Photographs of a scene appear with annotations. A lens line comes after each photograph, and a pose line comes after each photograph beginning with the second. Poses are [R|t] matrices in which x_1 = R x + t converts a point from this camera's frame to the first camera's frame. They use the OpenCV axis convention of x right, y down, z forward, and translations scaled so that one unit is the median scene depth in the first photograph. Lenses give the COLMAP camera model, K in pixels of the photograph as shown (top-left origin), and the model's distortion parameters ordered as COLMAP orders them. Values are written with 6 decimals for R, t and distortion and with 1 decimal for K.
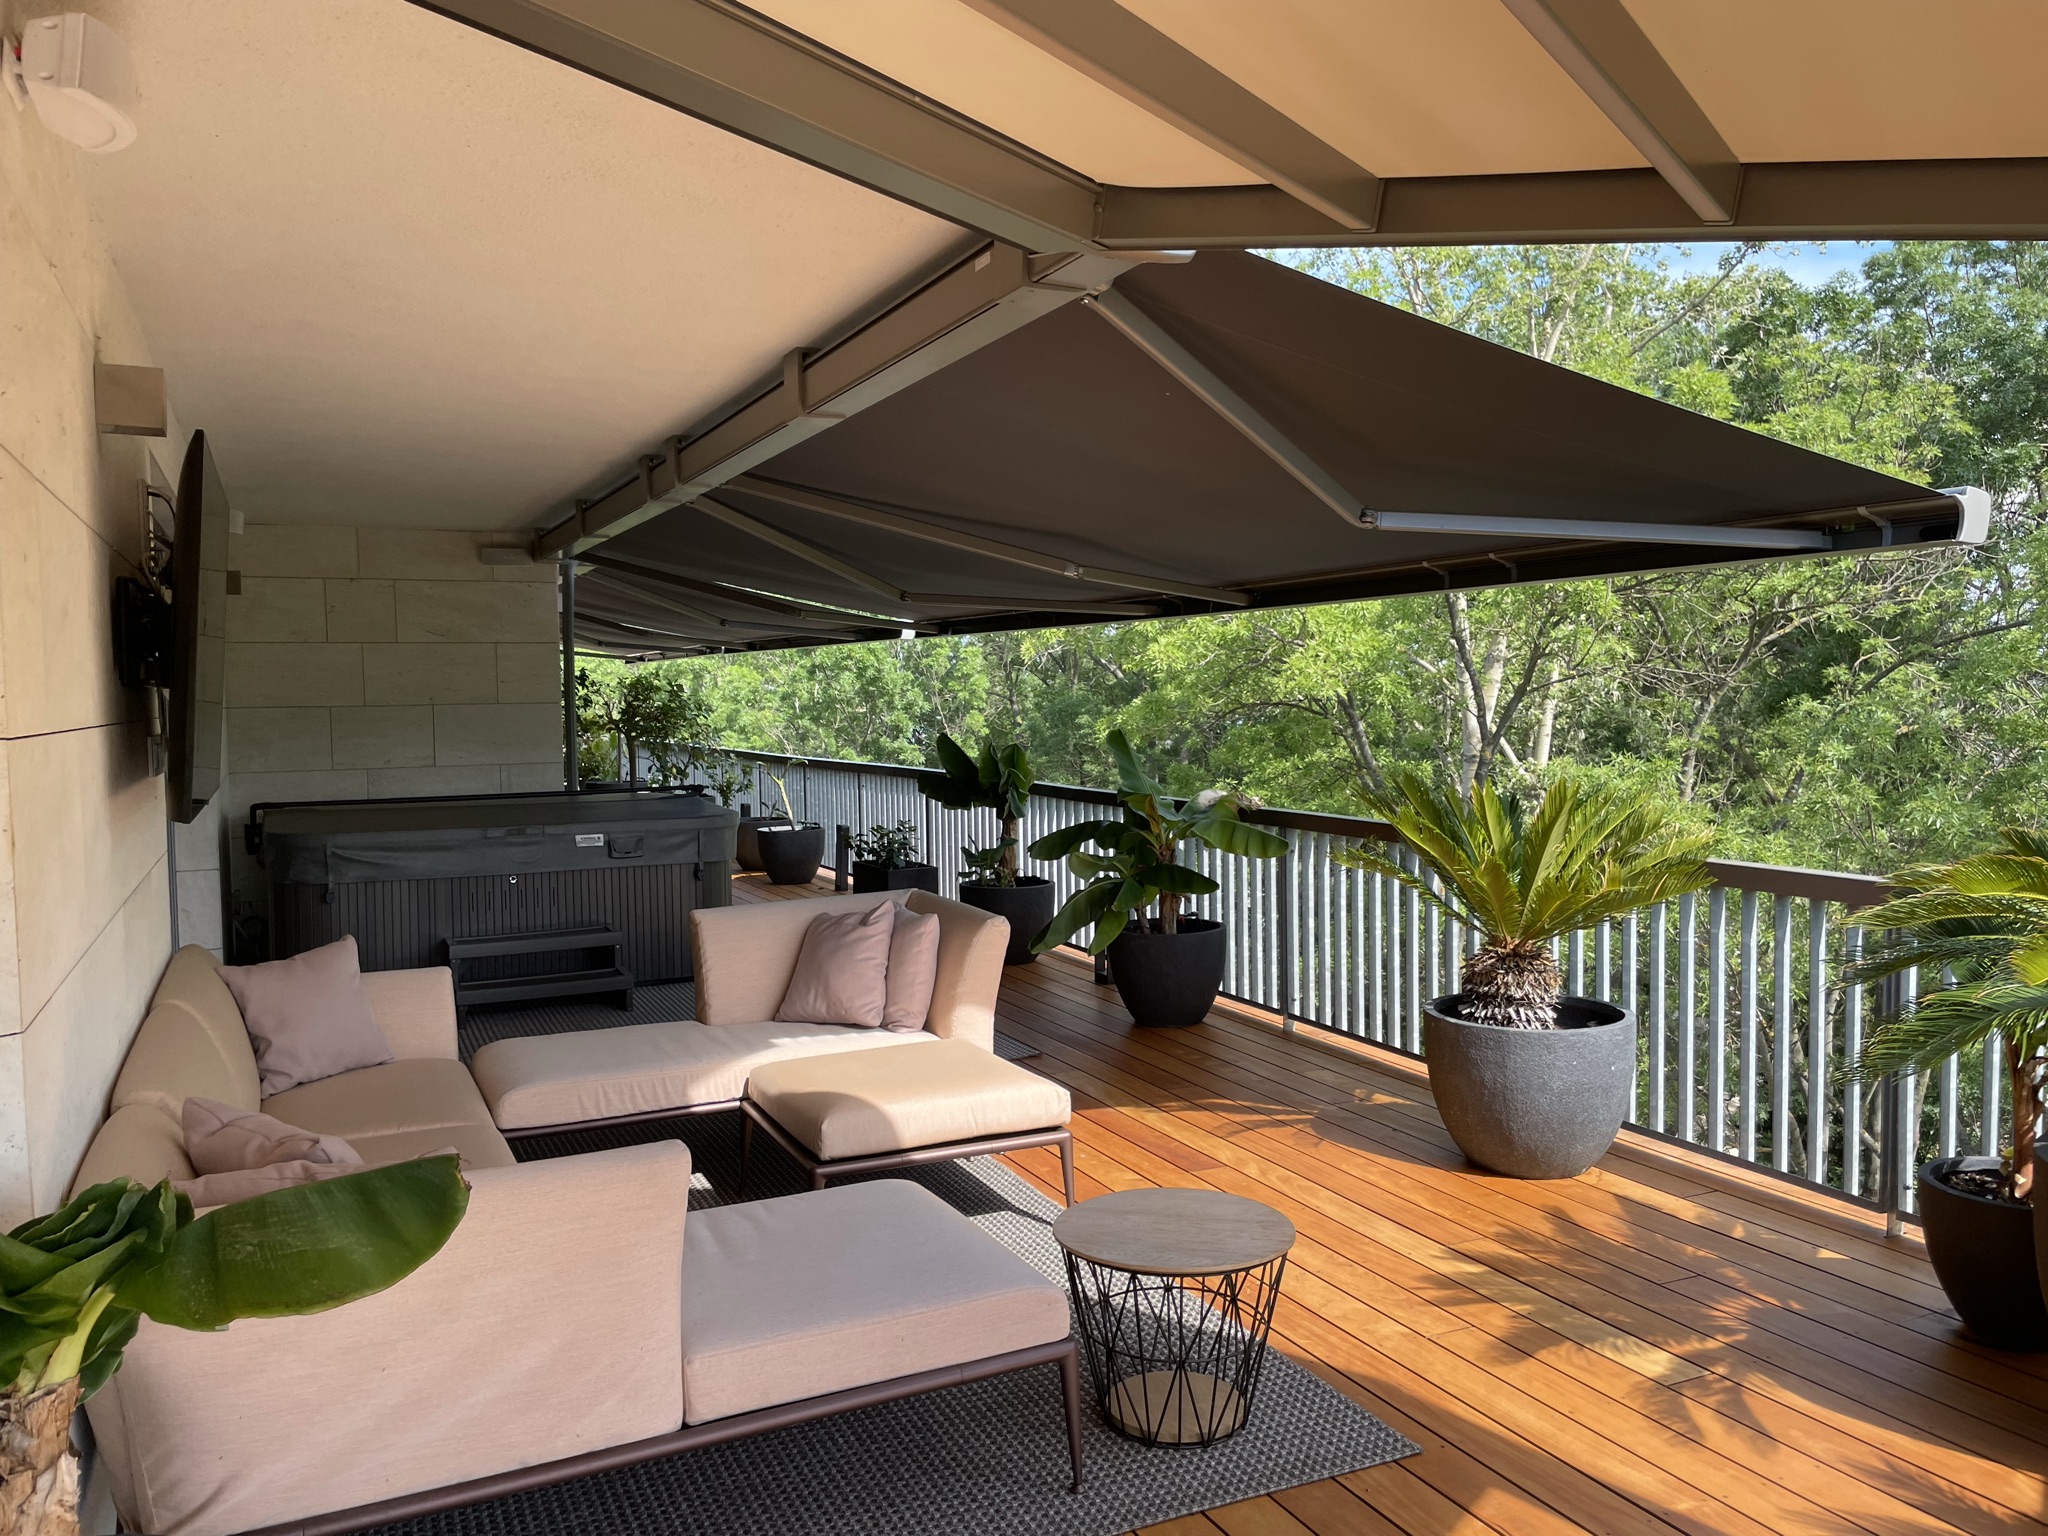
lens RADIAL K [[1560.3, 0, 1031.6], [0, 1560.3, 786.8], [0, 0, 1]] dist [0.065234, -0.087277]
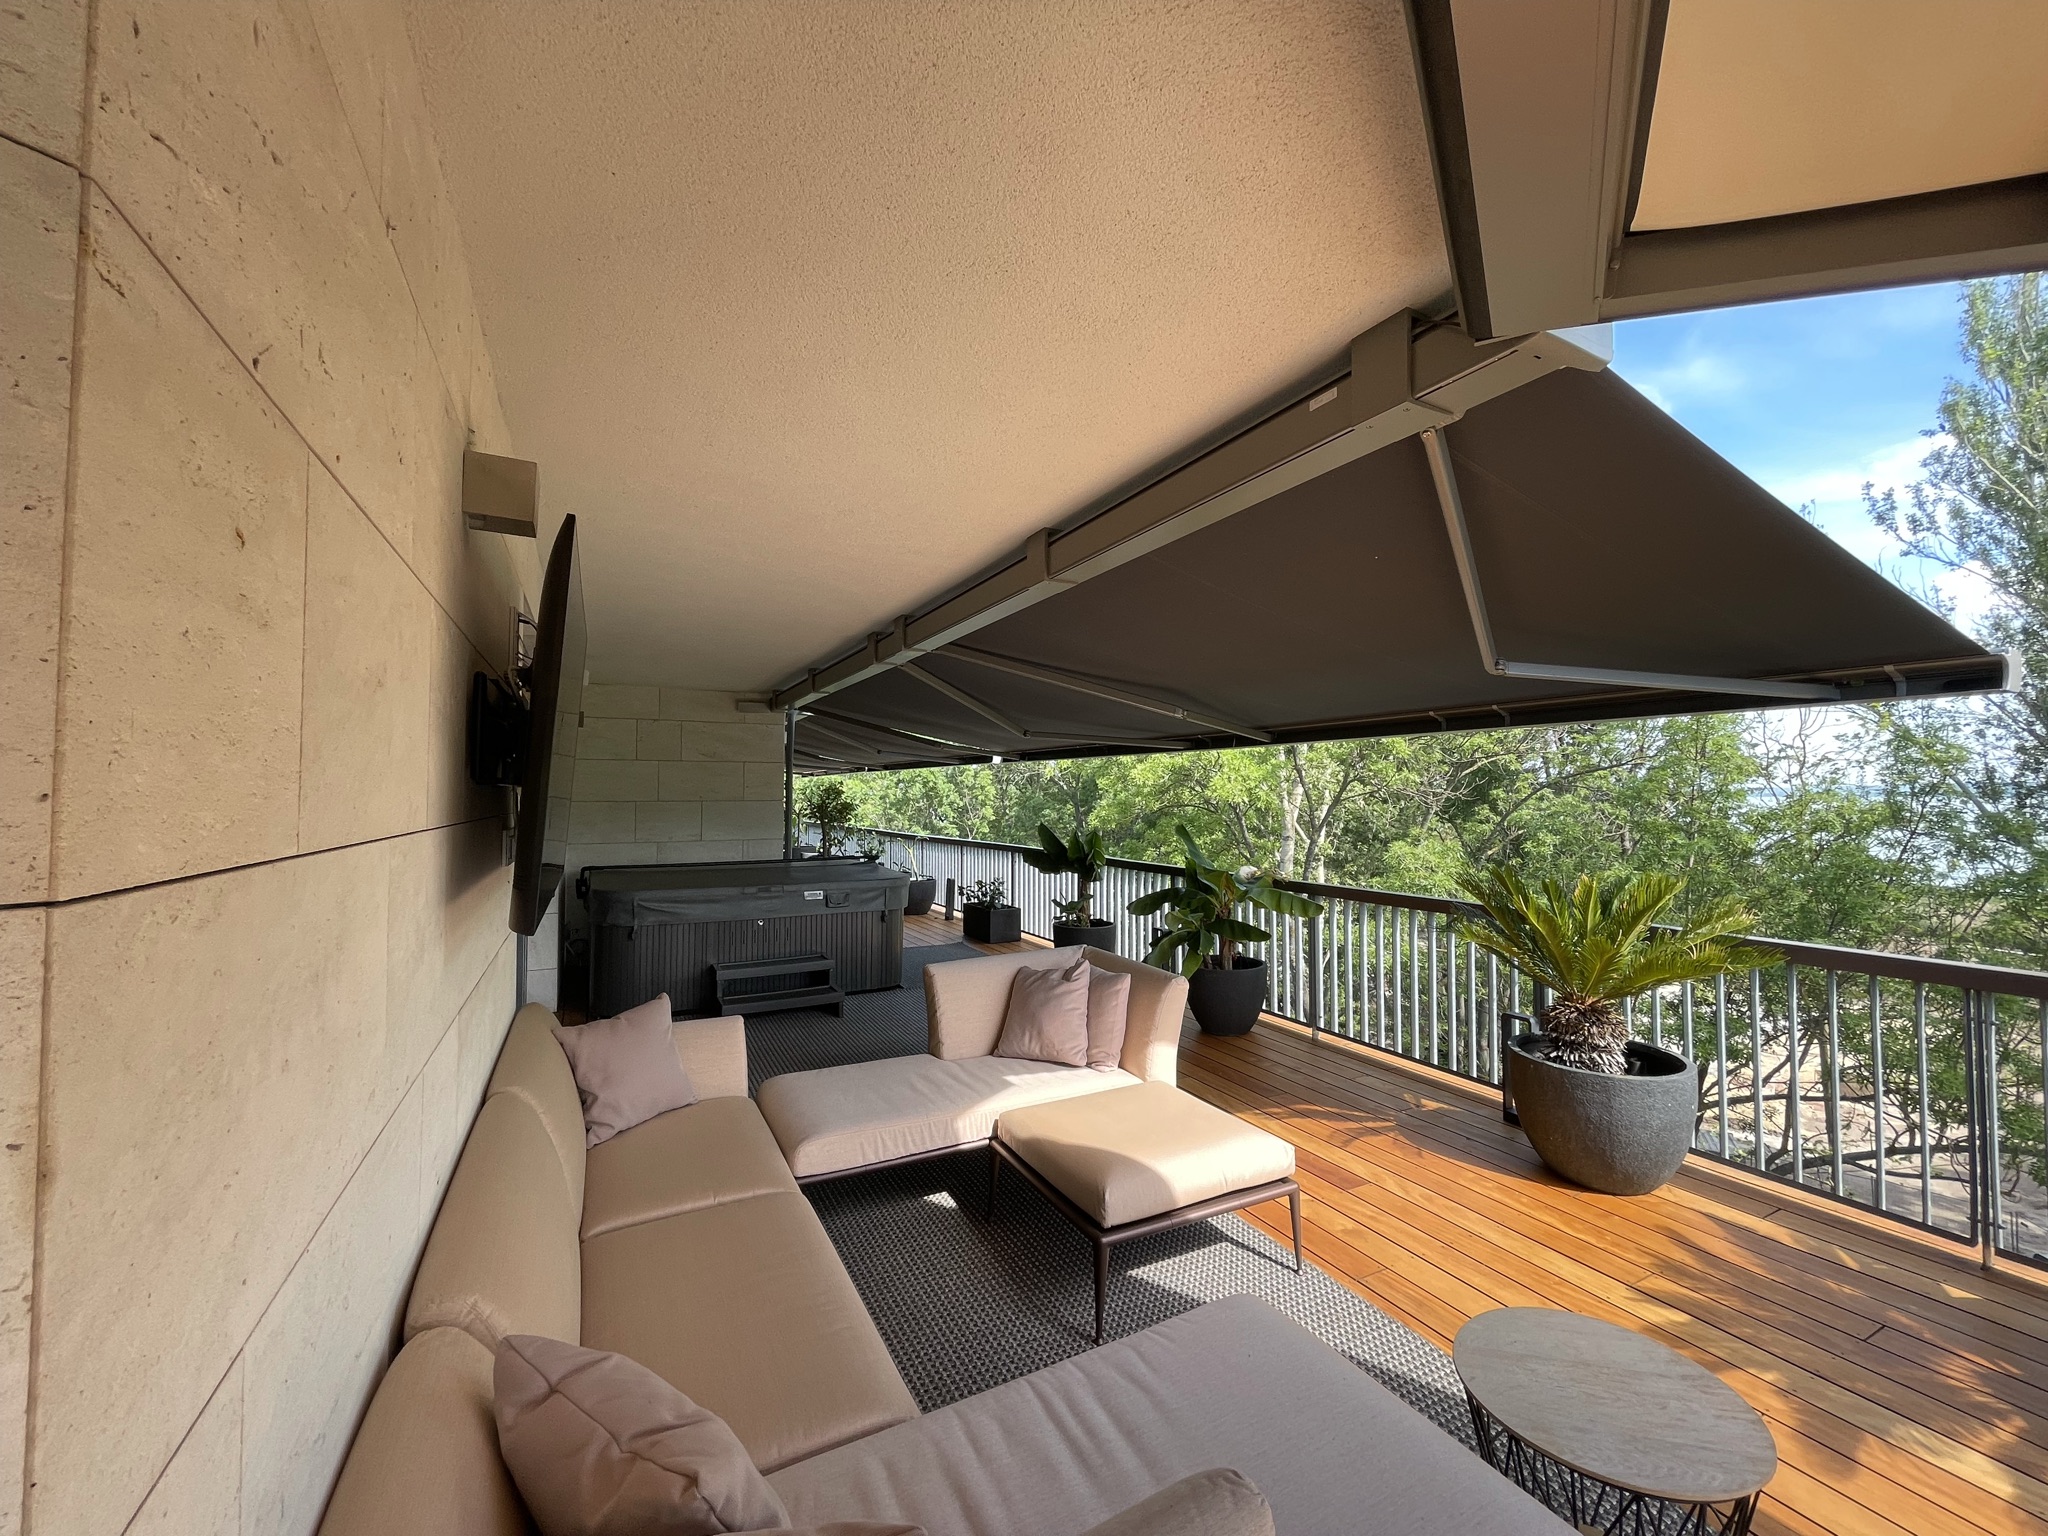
lens RADIAL K [[832.6, 0, 1034.8], [0, 832.6, 771.9], [0, 0, 1]] dist [-0.011789, 0.002364]
pose [[0.999013, 0.014235, 0.042080, -0.165456], [-0.010398, 0.995884, -0.090039, -0.019488], [-0.043189, 0.089512, 0.995049, 0.313868]]
